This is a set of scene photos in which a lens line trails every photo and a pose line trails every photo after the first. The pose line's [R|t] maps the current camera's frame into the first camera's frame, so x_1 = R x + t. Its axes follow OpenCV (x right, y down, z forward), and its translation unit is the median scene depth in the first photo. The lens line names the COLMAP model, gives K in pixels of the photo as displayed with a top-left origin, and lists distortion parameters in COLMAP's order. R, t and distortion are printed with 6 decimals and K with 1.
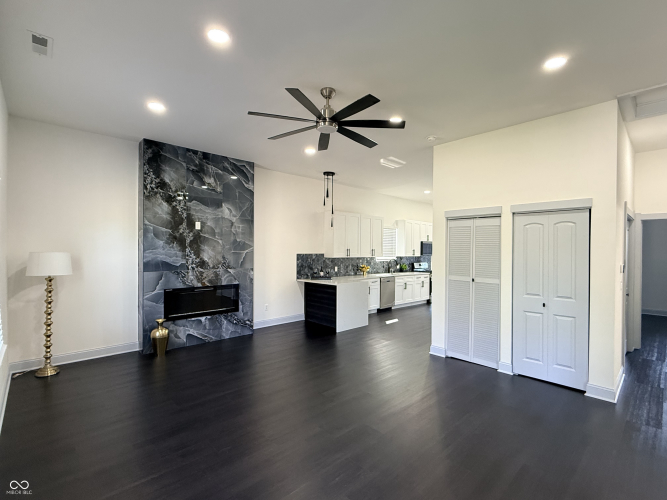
lens RADIAL K [[316.7, 0, 333.0], [0, 316.7, 252.4], [0, 0, 1]] dist [-0.002342, 0.000612]
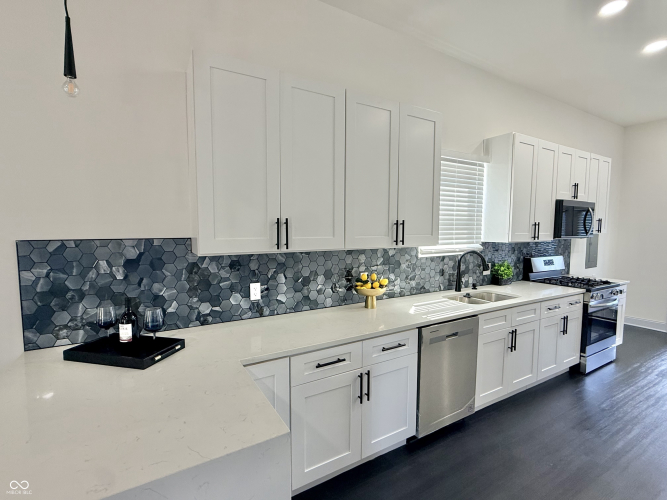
lens RADIAL K [[316.7, 0, 331.6], [0, 316.7, 249.9], [0, 0, 1]] dist [-0.002342, 0.000612]
pose [[0.975004, 0.014042, -0.221742, 0.206048], [0.001080, 0.997690, 0.067928, -0.005296], [0.222184, -0.066469, 0.972736, 1.111146]]
